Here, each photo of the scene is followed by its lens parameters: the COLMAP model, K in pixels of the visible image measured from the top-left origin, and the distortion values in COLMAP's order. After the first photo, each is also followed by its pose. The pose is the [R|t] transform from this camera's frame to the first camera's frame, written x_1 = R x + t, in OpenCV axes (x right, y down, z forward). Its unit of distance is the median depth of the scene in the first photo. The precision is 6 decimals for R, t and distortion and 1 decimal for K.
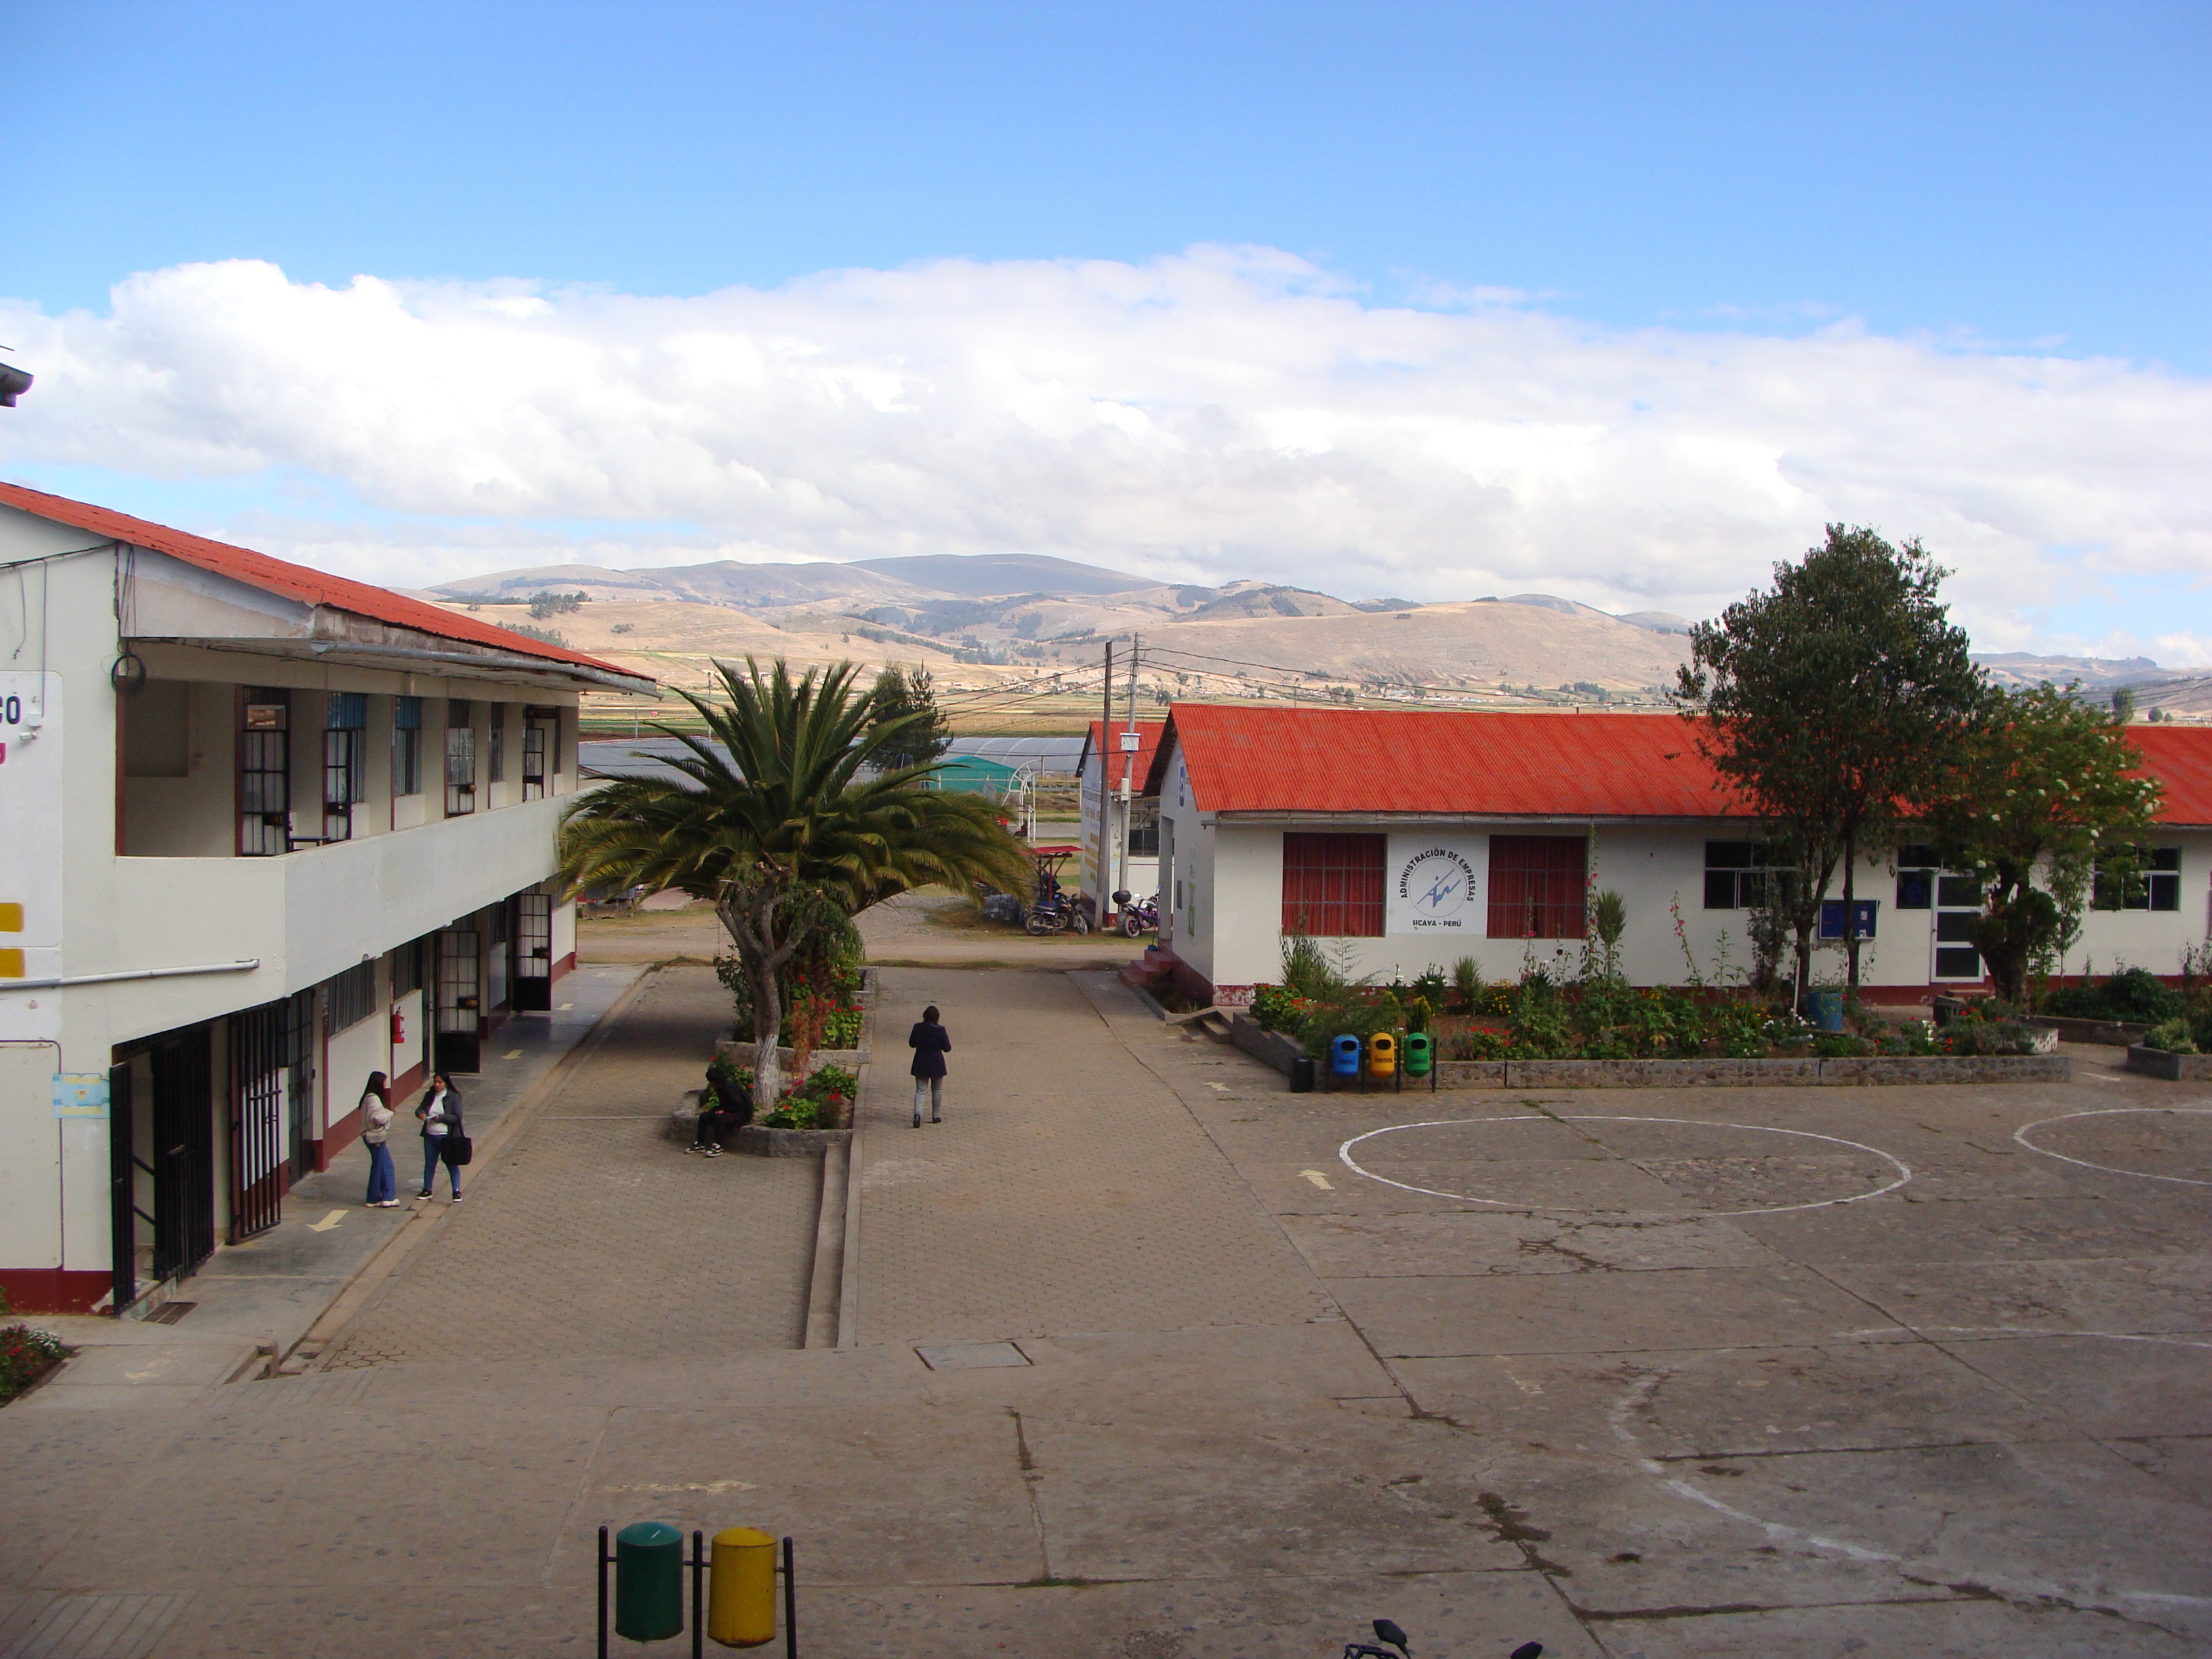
lens RADIAL K [[2592.9, 0, 1110.8], [0, 2592.9, 829.9], [0, 0, 1]] dist [-0.107955, 0.000000]
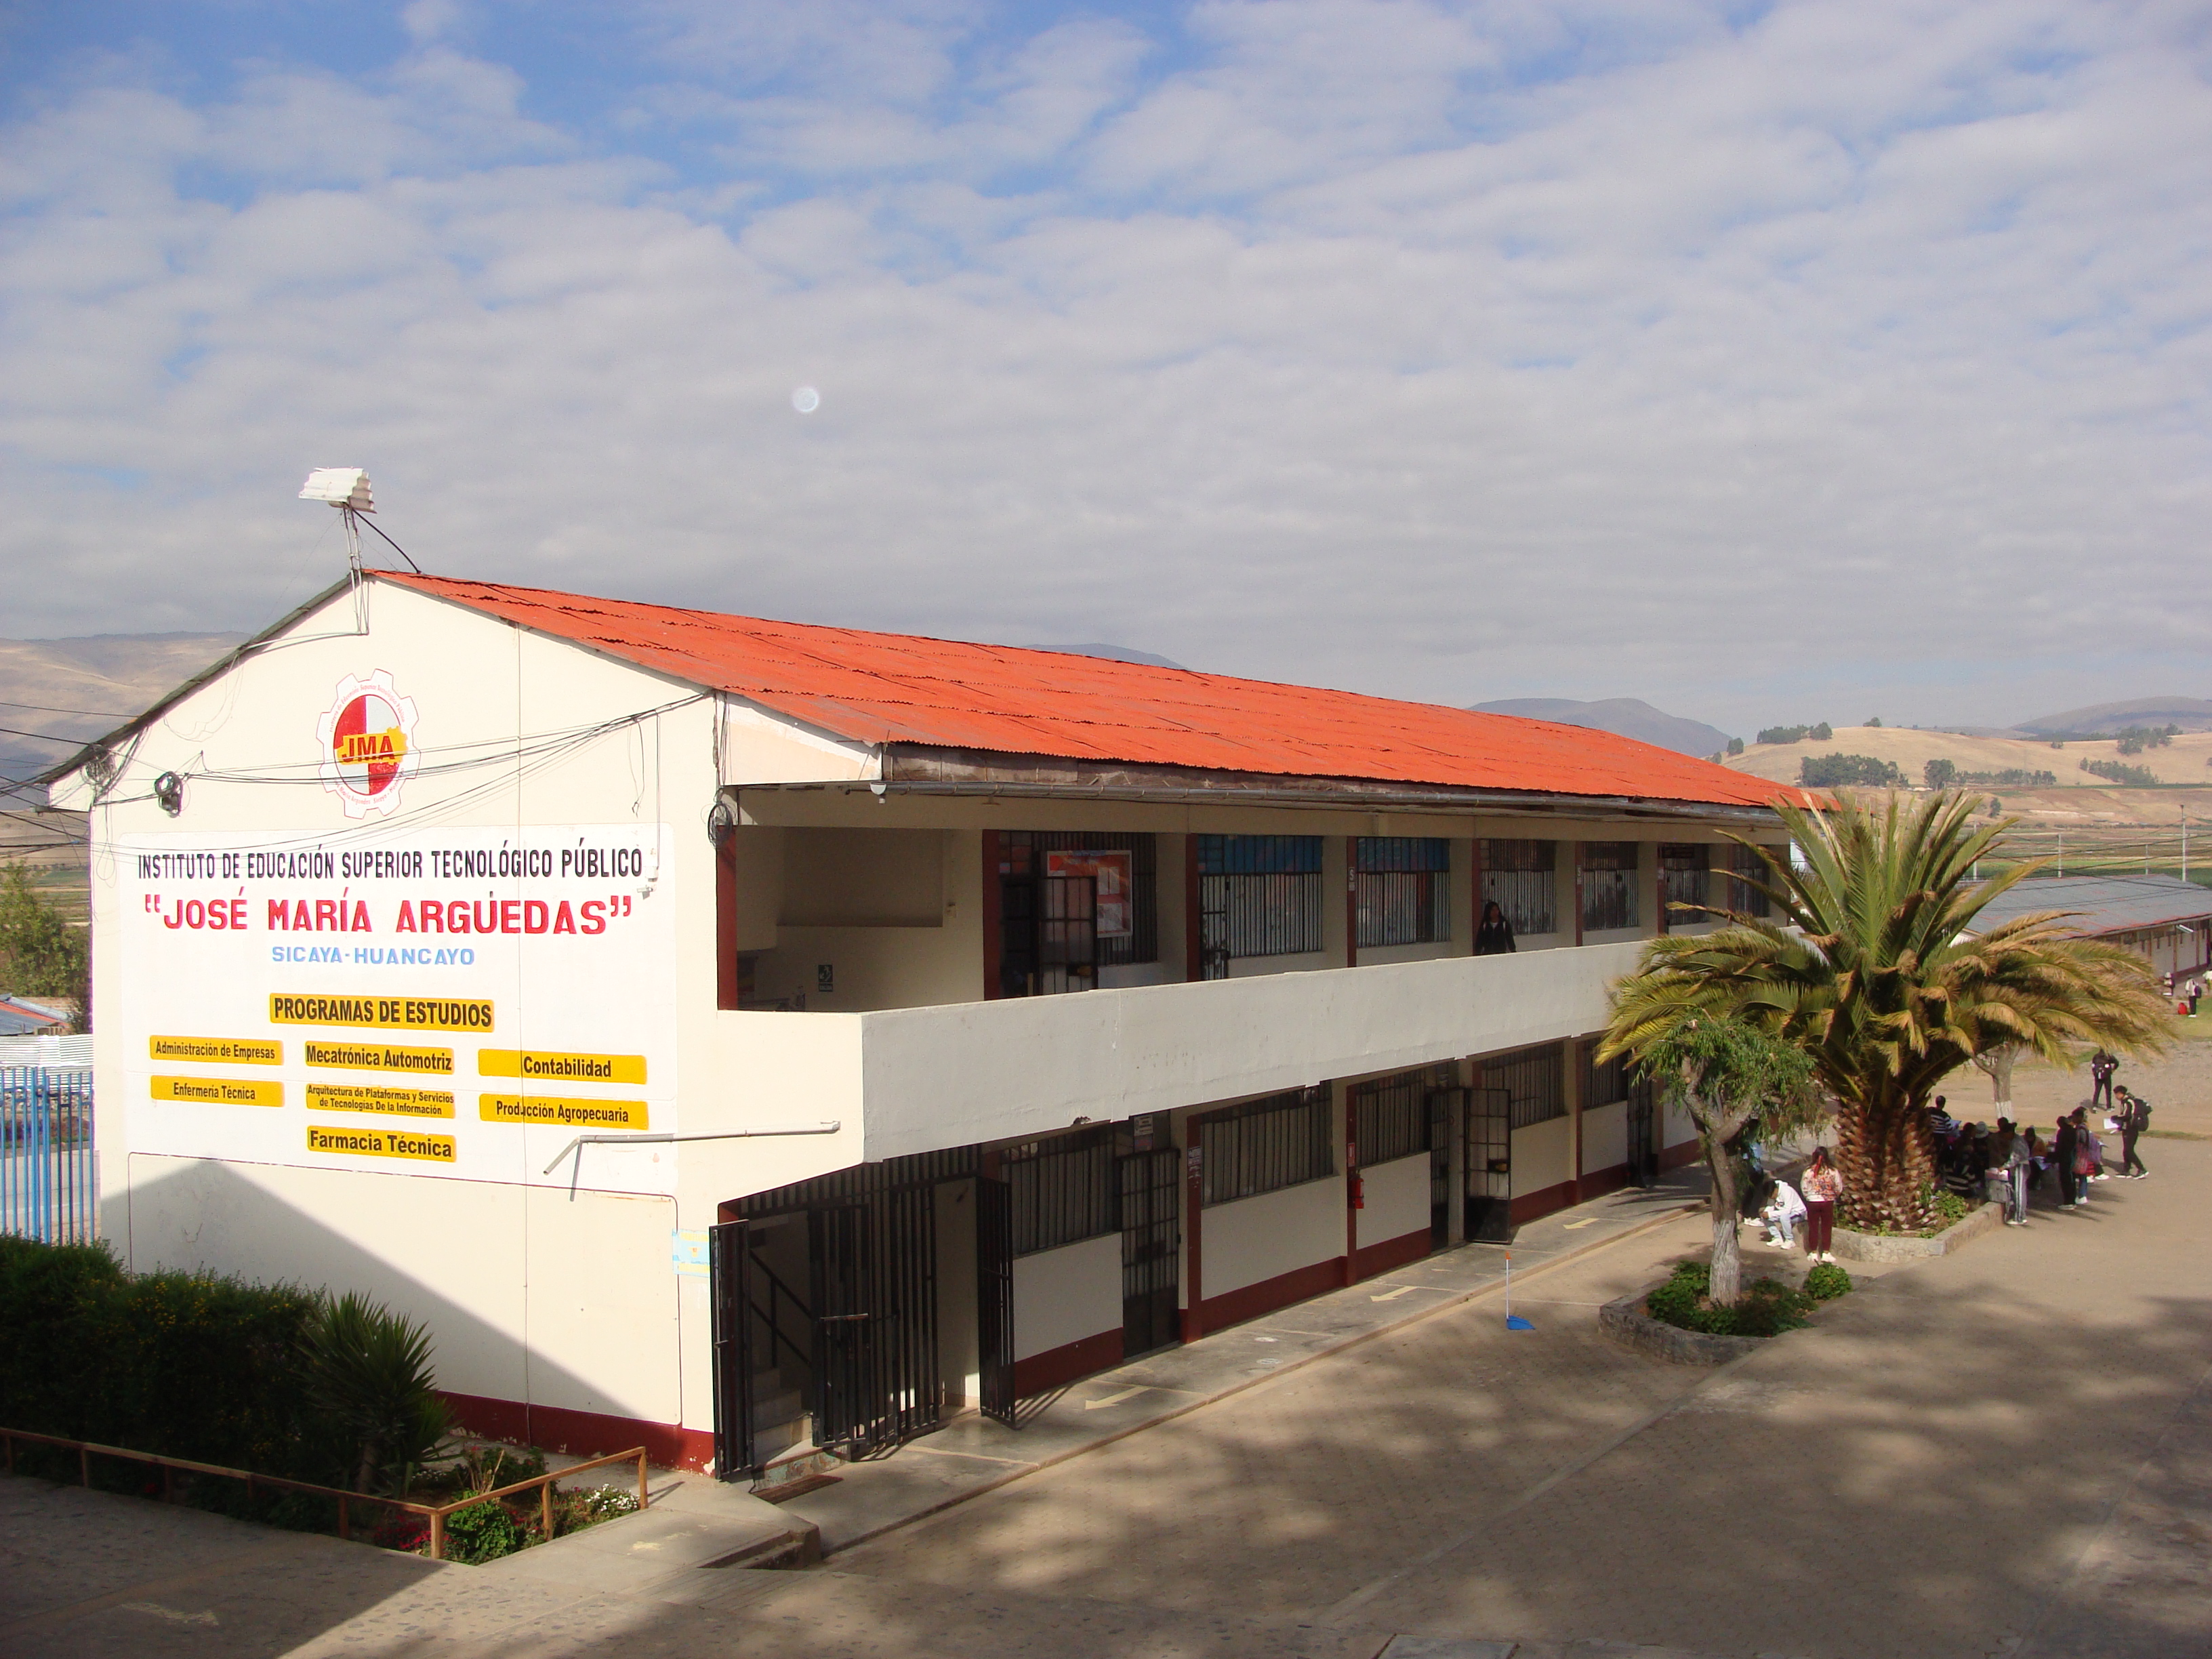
lens RADIAL K [[2592.9, 0, 1106.6], [0, 2592.9, 843.4], [0, 0, 1]] dist [-0.107955, 0.000000]
pose [[0.821997, -0.028964, -0.568755, 0.250998], [-0.000133, 0.998696, -0.051052, -0.002020], [0.569492, 0.042040, 0.820921, 0.226350]]
